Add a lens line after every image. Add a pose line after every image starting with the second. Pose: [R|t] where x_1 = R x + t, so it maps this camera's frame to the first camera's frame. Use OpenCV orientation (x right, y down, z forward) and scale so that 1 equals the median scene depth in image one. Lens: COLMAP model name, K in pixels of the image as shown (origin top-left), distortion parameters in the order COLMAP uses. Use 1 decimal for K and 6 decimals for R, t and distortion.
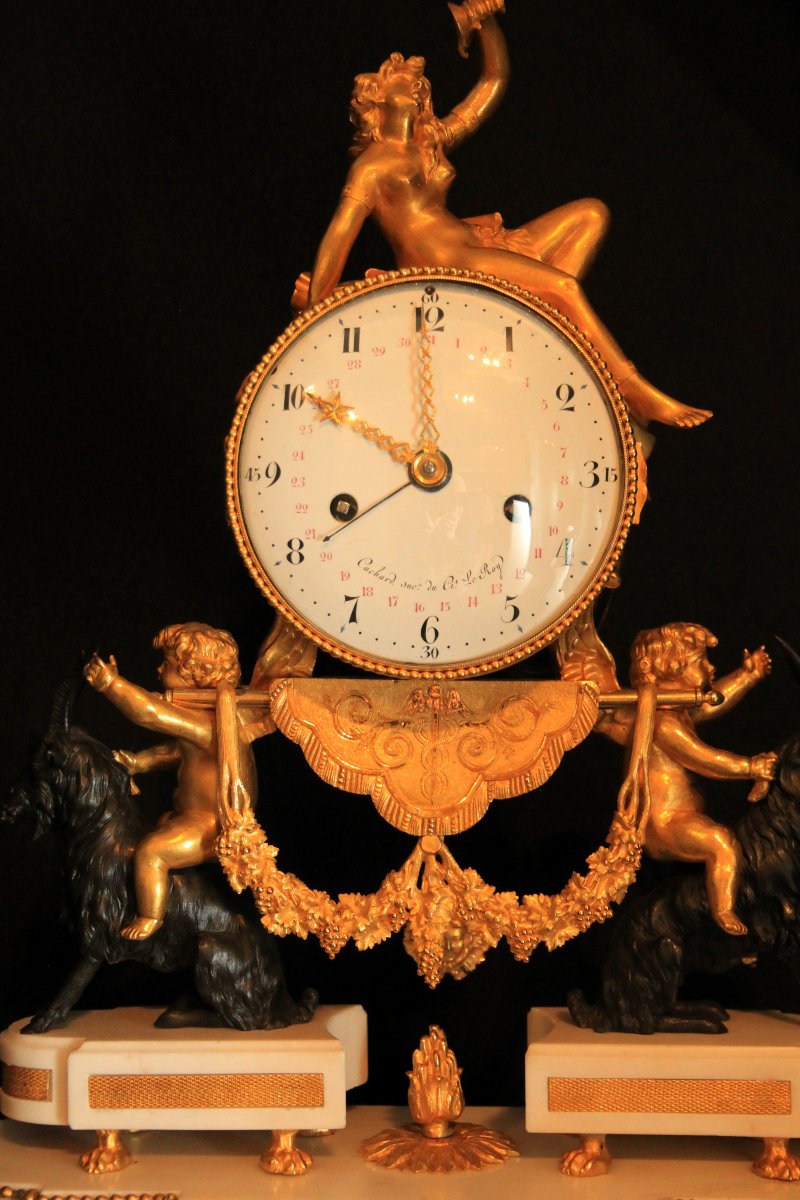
lens RADIAL K [[1874.6, 0, 397.5], [0, 1874.6, 598.4], [0, 0, 1]] dist [0.007985, 0.000000]
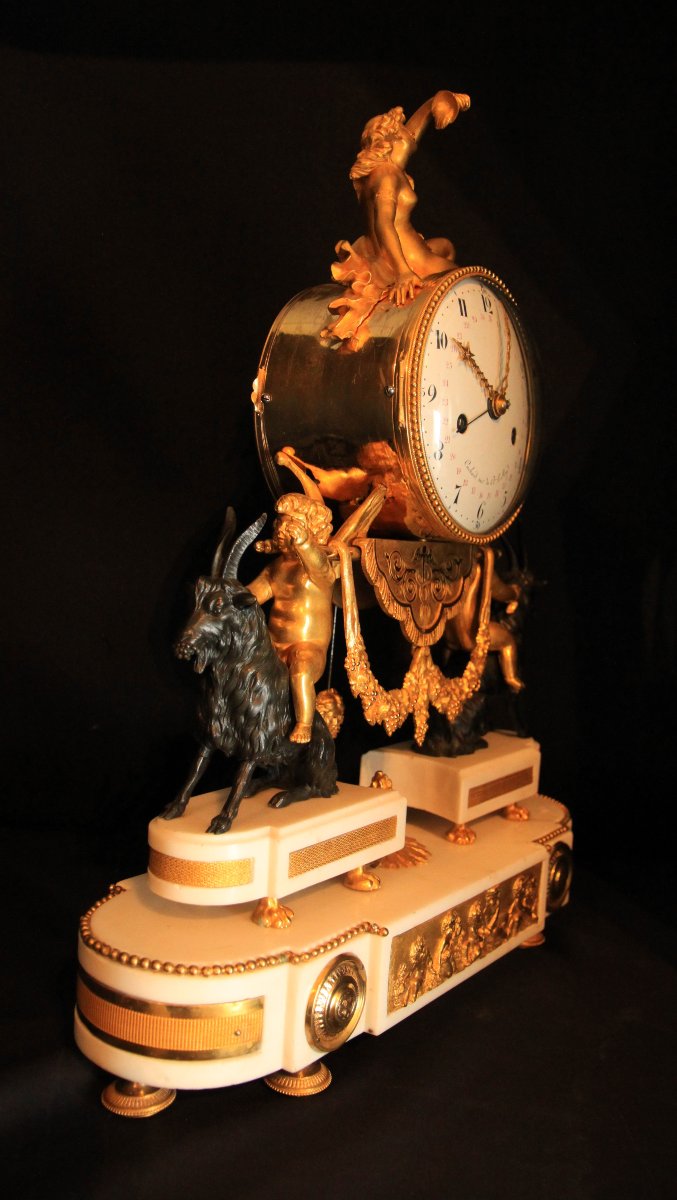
lens RADIAL K [[1073.0, 0, 341.2], [0, 1073.0, 605.7], [0, 0, 1]] dist [-0.089622, -0.002733]
pose [[0.536416, -0.036636, 0.843158, -0.742924], [-0.048944, 0.996026, 0.074416, 0.033002], [-0.842533, -0.081185, 0.532491, 0.599077]]
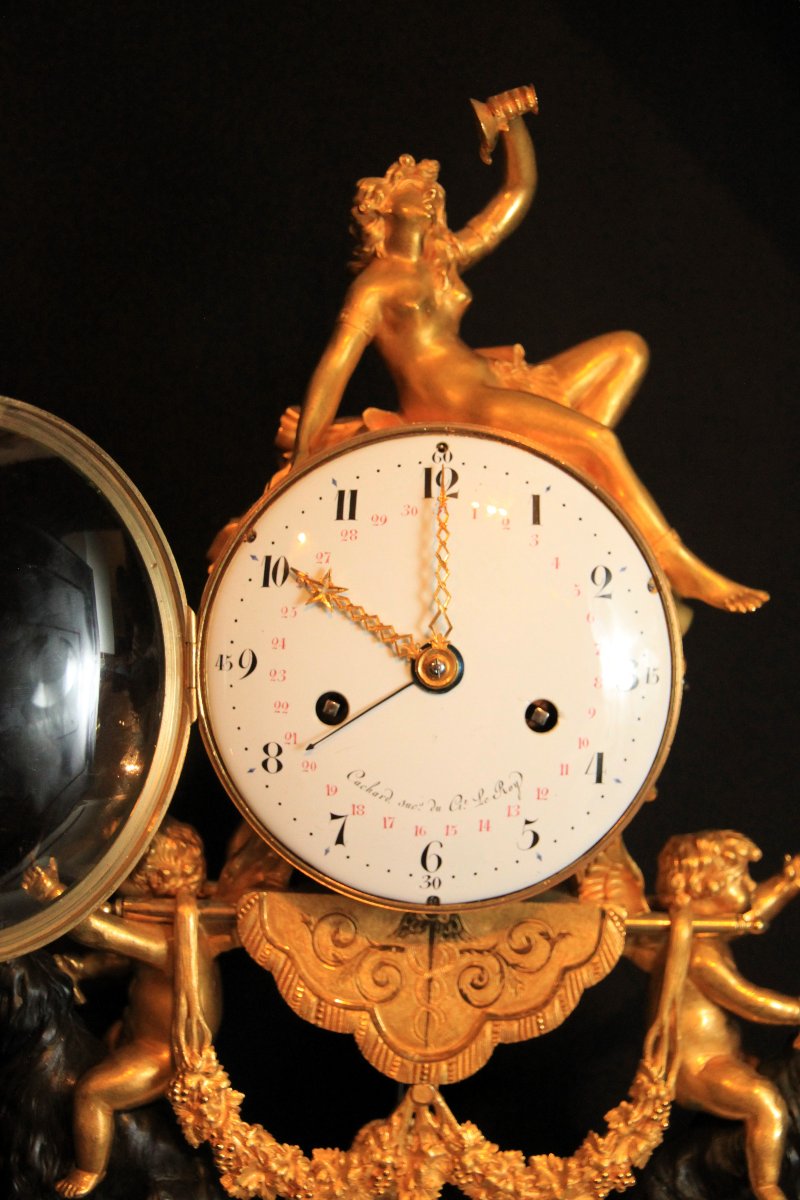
lens RADIAL K [[1576.8, 0, 404.5], [0, 1576.8, 595.4], [0, 0, 1]] dist [0.007348, 0.000000]
pose [[0.999309, 0.026687, 0.025885, -0.015291], [-0.027068, 0.999529, 0.014471, -0.104255], [-0.025486, -0.015161, 0.999560, 0.288849]]
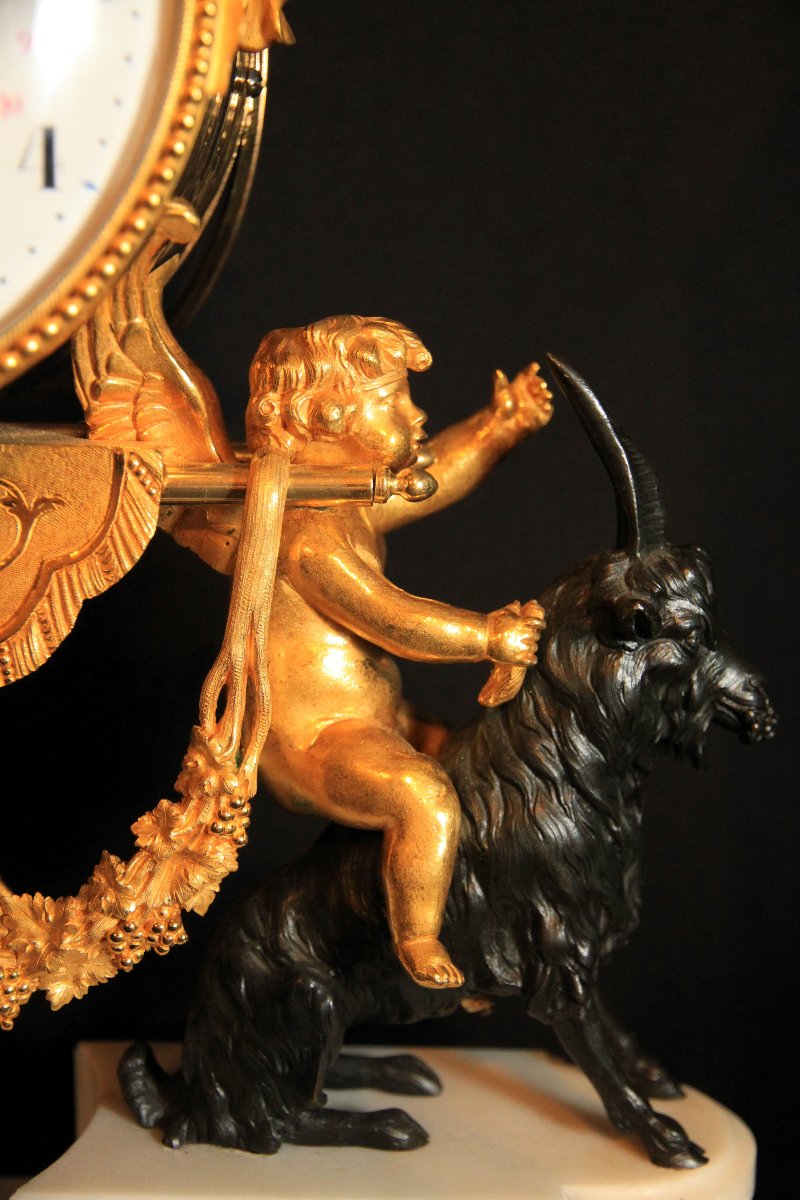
lens RADIAL K [[2033.0, 0, 403.5], [0, 2033.0, 605.3], [0, 0, 1]] dist [-0.120784, 0.000000]
pose [[0.997280, 0.009710, 0.073068, 0.130349], [-0.024078, 0.979819, 0.198432, -0.017342], [-0.069666, -0.199651, 0.977387, 0.507038]]
